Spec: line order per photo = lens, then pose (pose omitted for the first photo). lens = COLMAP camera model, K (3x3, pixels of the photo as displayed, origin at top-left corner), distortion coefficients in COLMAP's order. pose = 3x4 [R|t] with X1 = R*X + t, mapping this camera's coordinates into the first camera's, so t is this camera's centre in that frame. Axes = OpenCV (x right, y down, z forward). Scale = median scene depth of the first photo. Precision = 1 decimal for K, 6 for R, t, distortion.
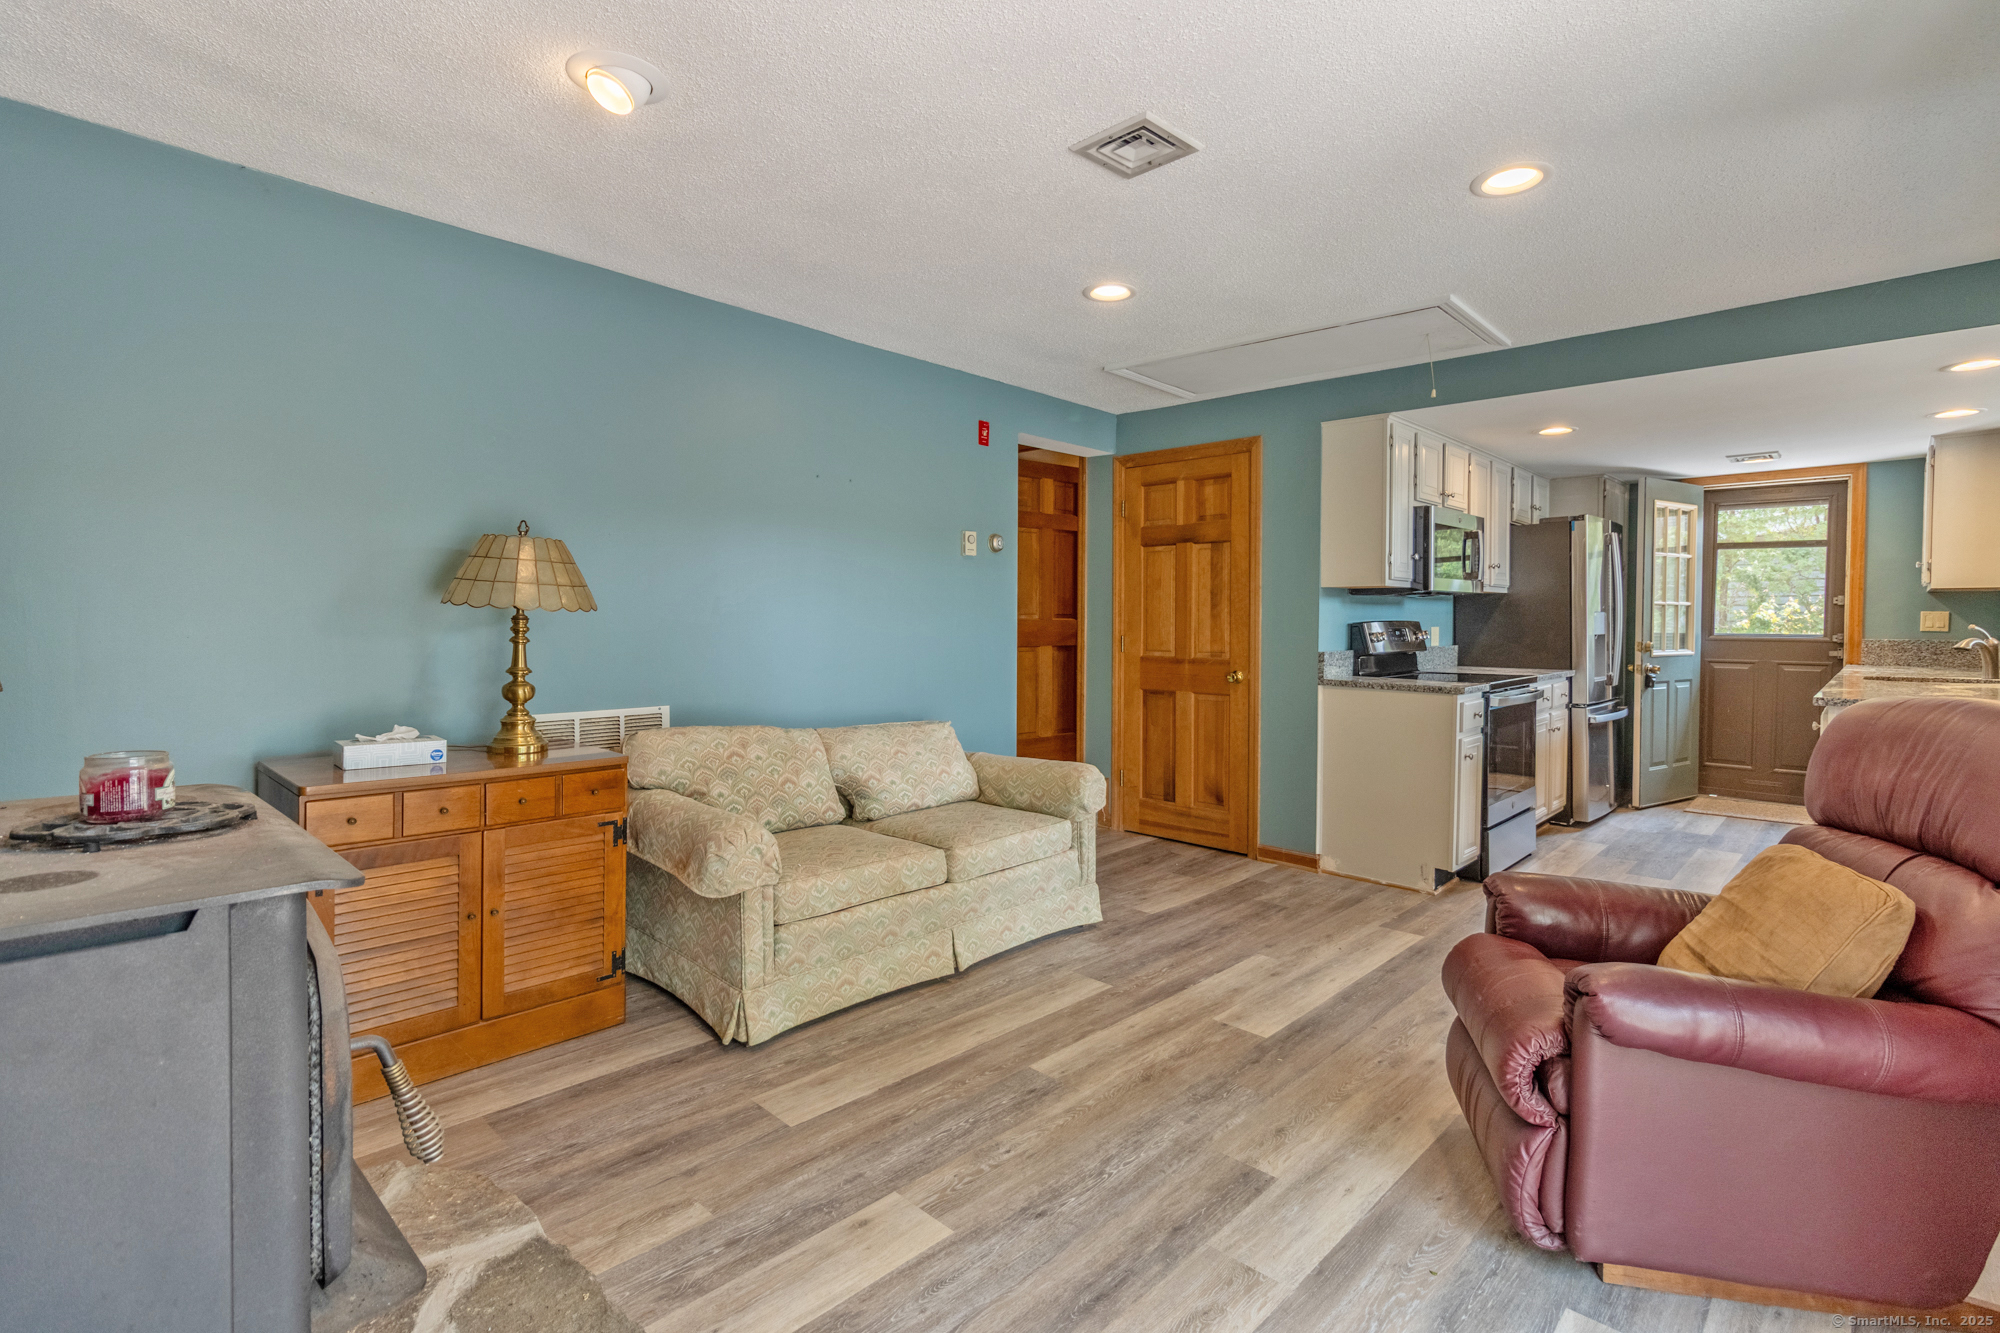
lens RADIAL K [[922.2, 0, 1014.5], [0, 922.2, 654.2], [0, 0, 1]] dist [-0.004234, -0.000246]
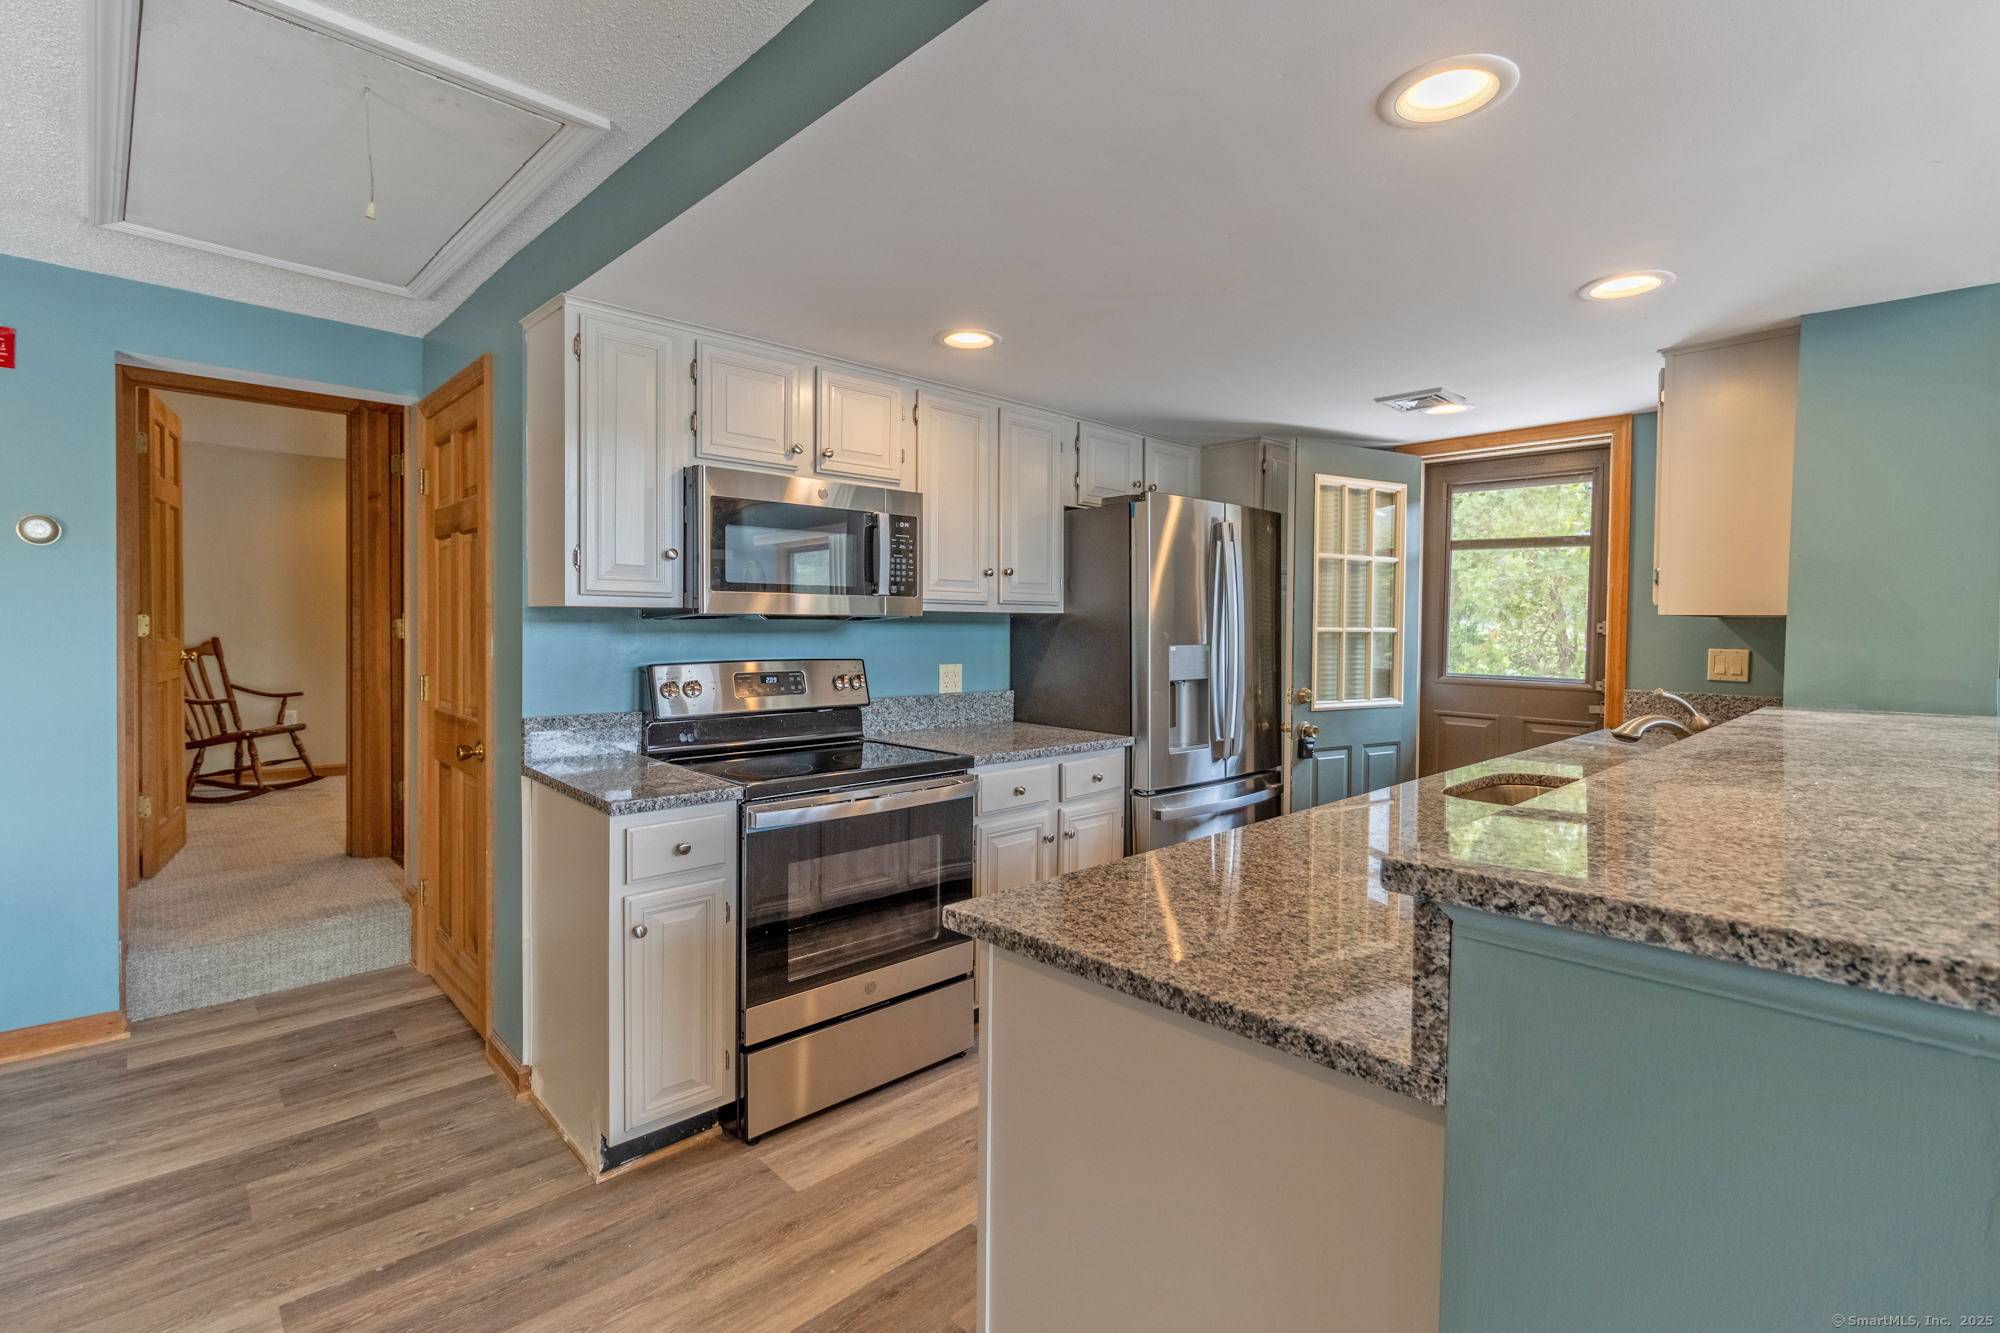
lens RADIAL K [[922.2, 0, 987.6], [0, 922.2, 648.8], [0, 0, 1]] dist [-0.004234, -0.000246]
pose [[0.998870, 0.009811, -0.046511, 0.494390], [-0.010295, 0.999895, -0.010173, -0.032899], [0.046406, 0.010640, 0.998866, 0.330001]]
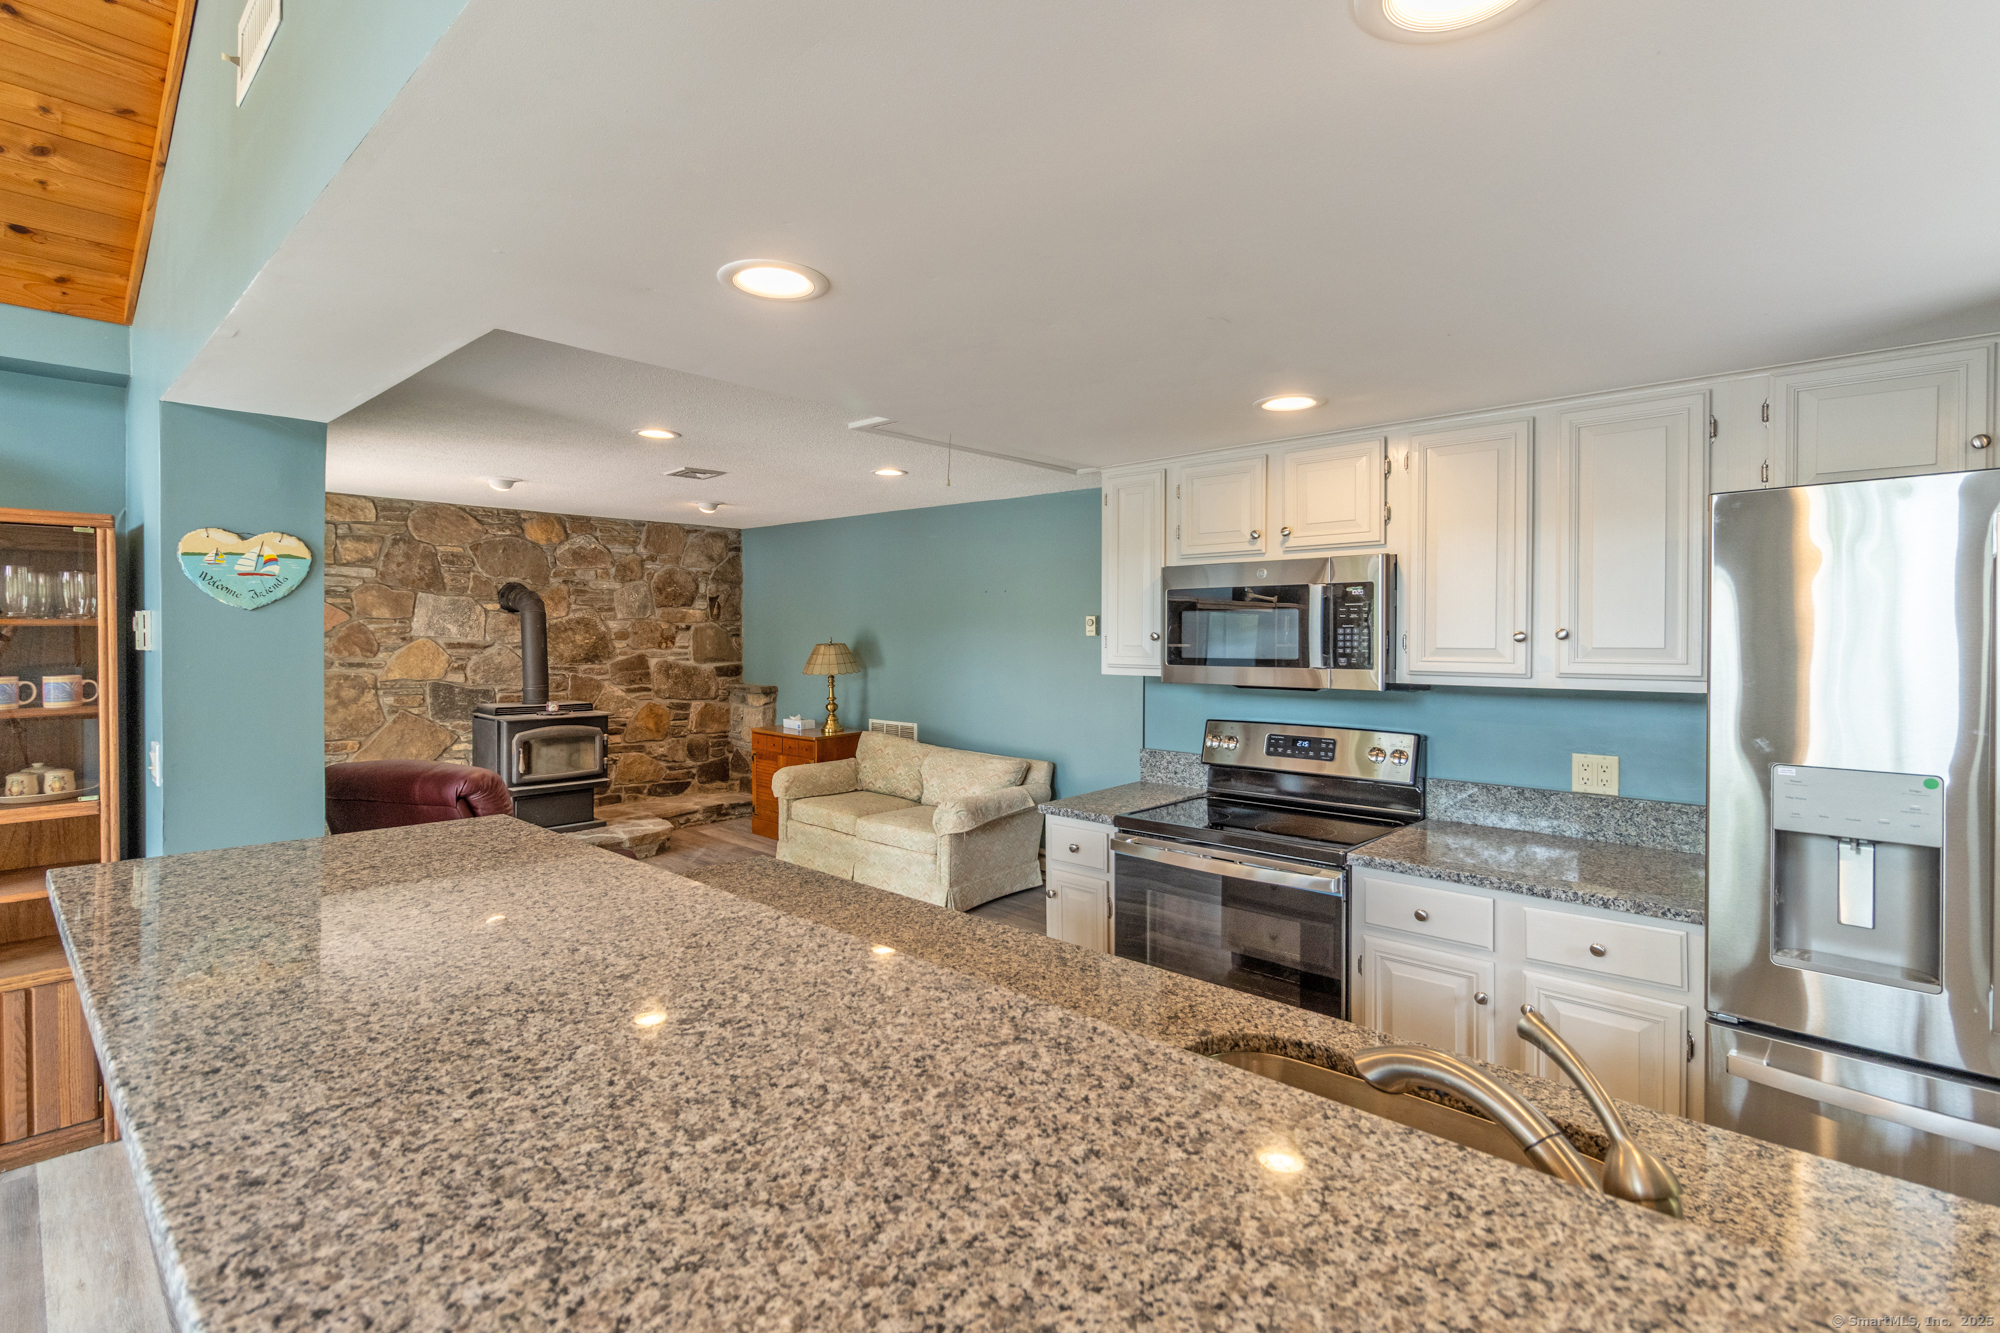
lens RADIAL K [[922.2, 0, 1003.3], [0, 922.2, 650.6], [0, 0, 1]] dist [-0.004234, -0.000246]
pose [[0.021357, 0.016607, -0.999634, 0.865606], [-0.035867, 0.999231, 0.015834, -0.073966], [0.999128, 0.035516, 0.021937, 0.624267]]
